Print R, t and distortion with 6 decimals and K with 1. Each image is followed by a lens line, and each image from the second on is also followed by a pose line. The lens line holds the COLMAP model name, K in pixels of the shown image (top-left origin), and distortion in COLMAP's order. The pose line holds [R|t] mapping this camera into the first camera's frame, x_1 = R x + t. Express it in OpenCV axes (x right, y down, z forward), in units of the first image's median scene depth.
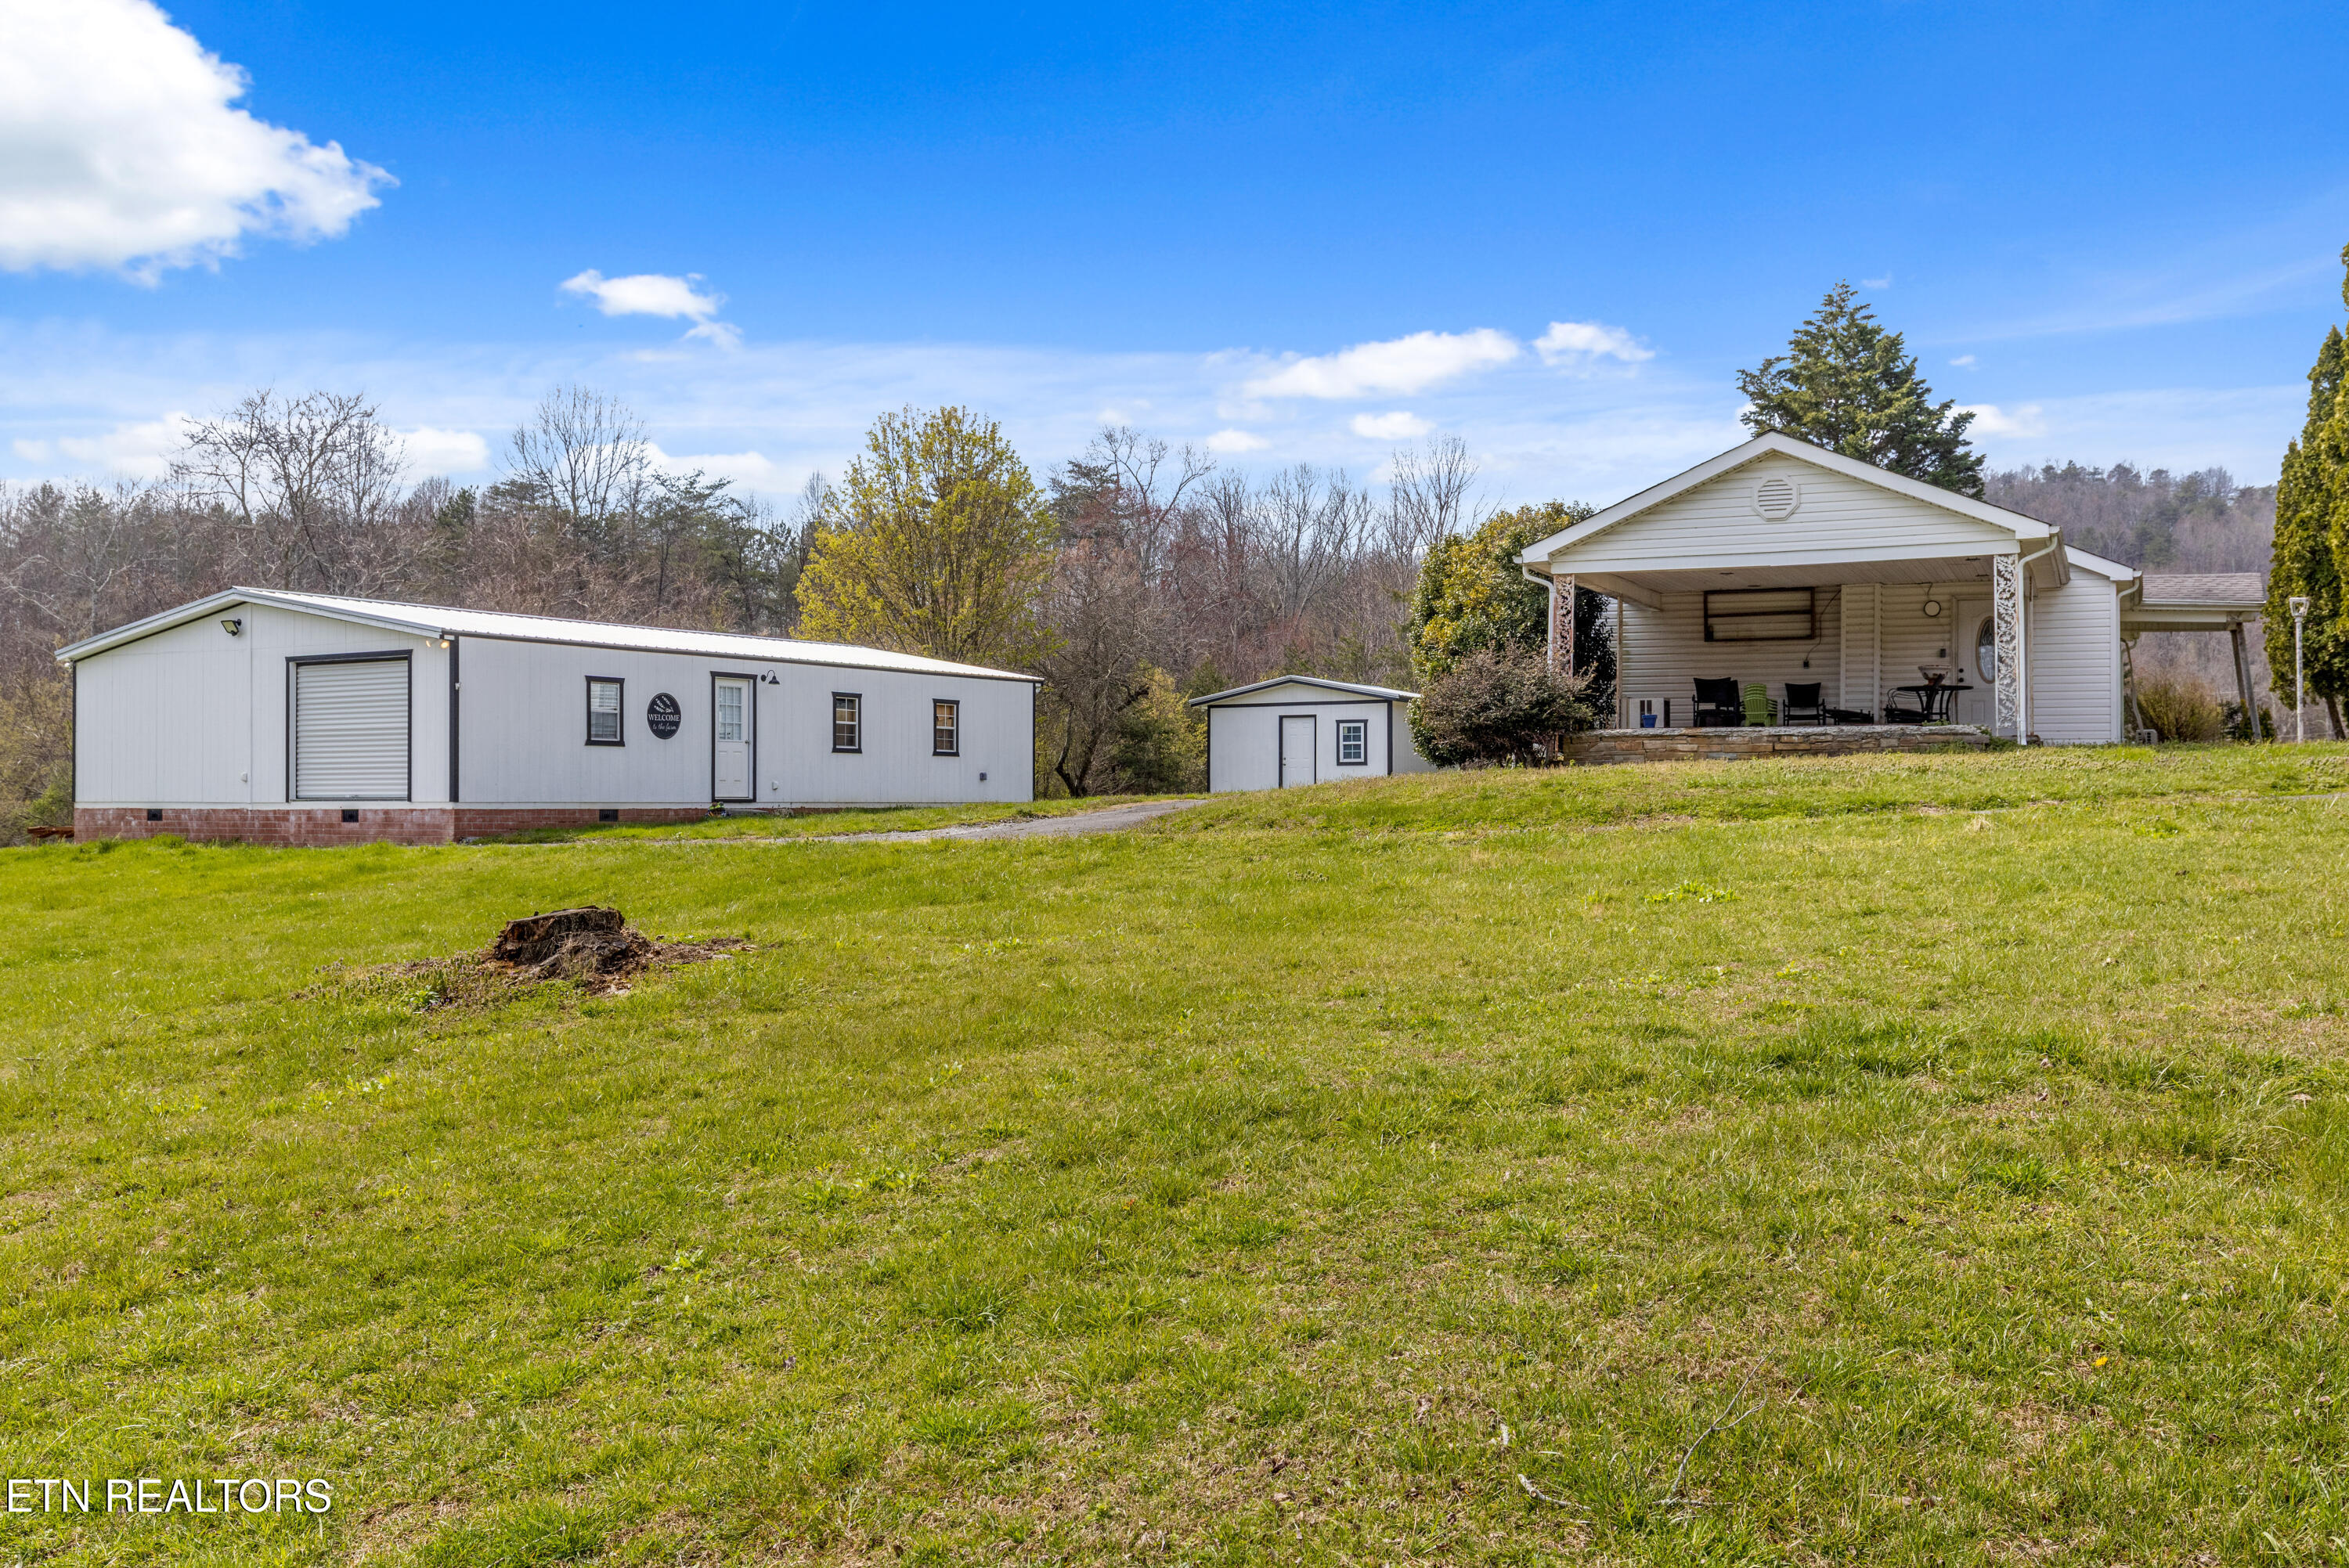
lens RADIAL K [[2206.9, 0, 1225.3], [0, 2206.9, 784.9], [0, 0, 1]] dist [0.040498, 0.000000]
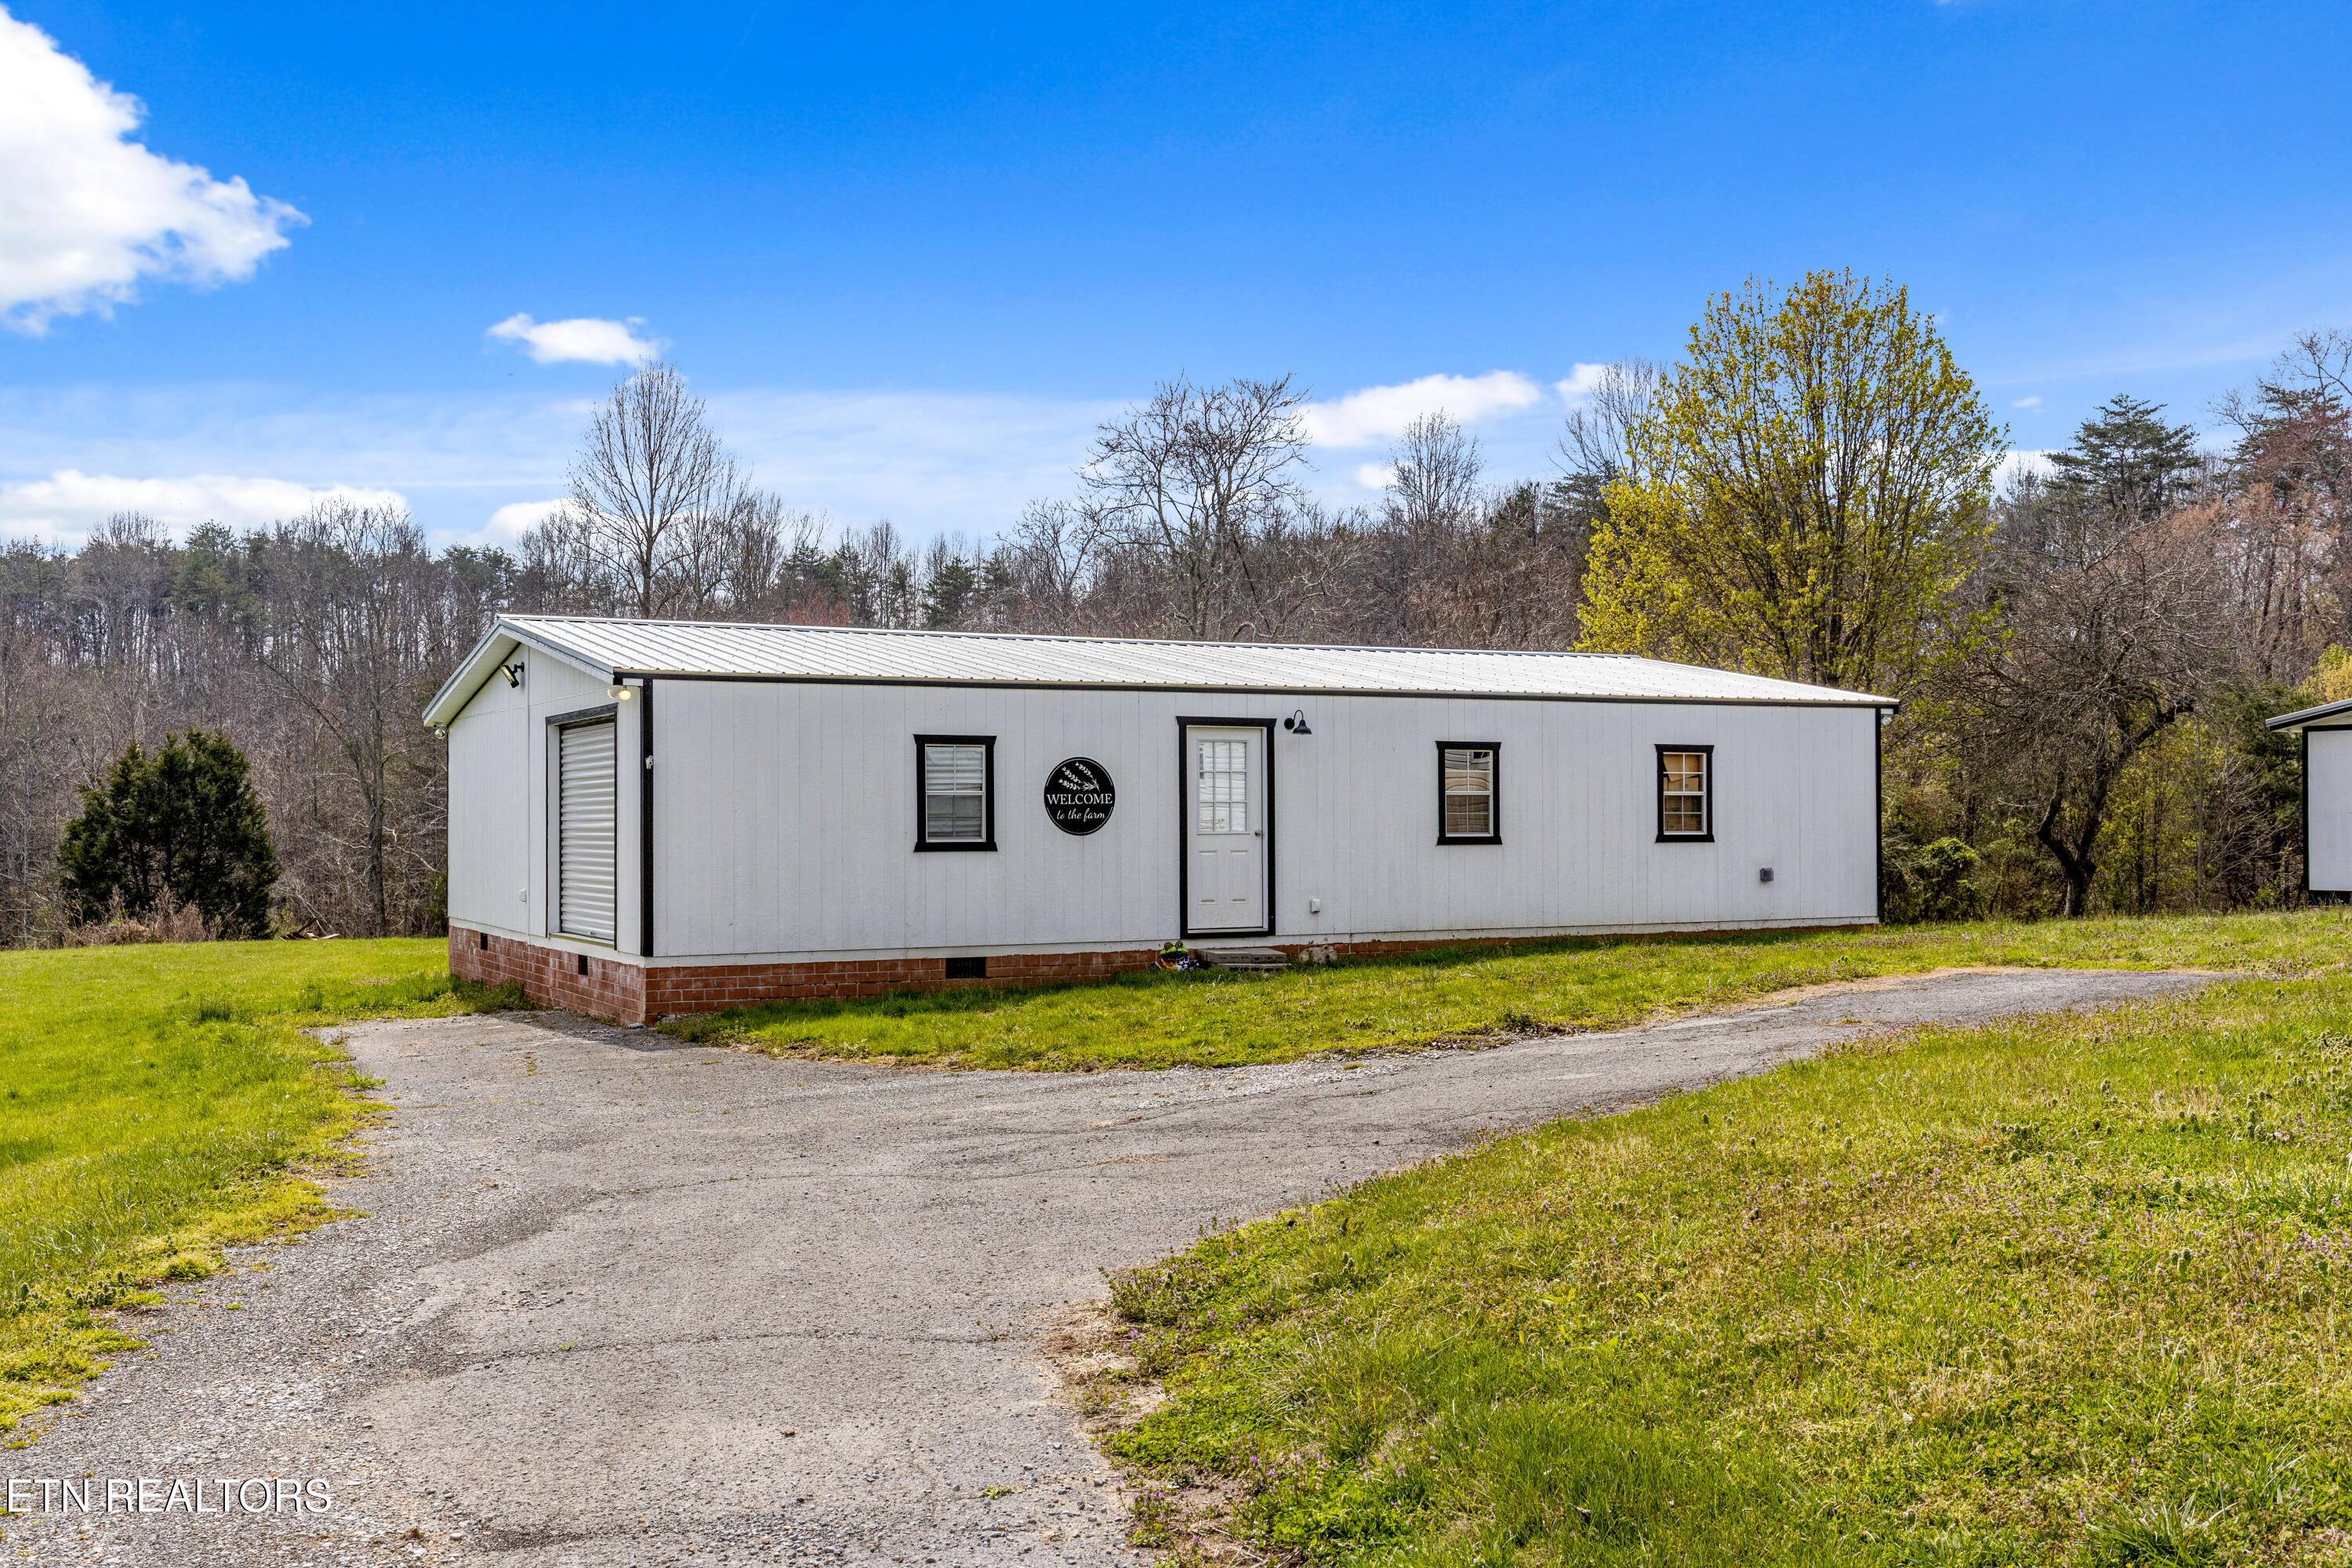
lens RADIAL K [[2237.3, 0, 1180.3], [0, 2237.3, 773.4], [0, 0, 1]] dist [0.025829, 0.000000]
pose [[0.846899, -0.011354, -0.531632, 0.094783], [0.007739, 0.999929, -0.009027, -0.034169], [0.531697, 0.003531, 0.846927, 0.547589]]
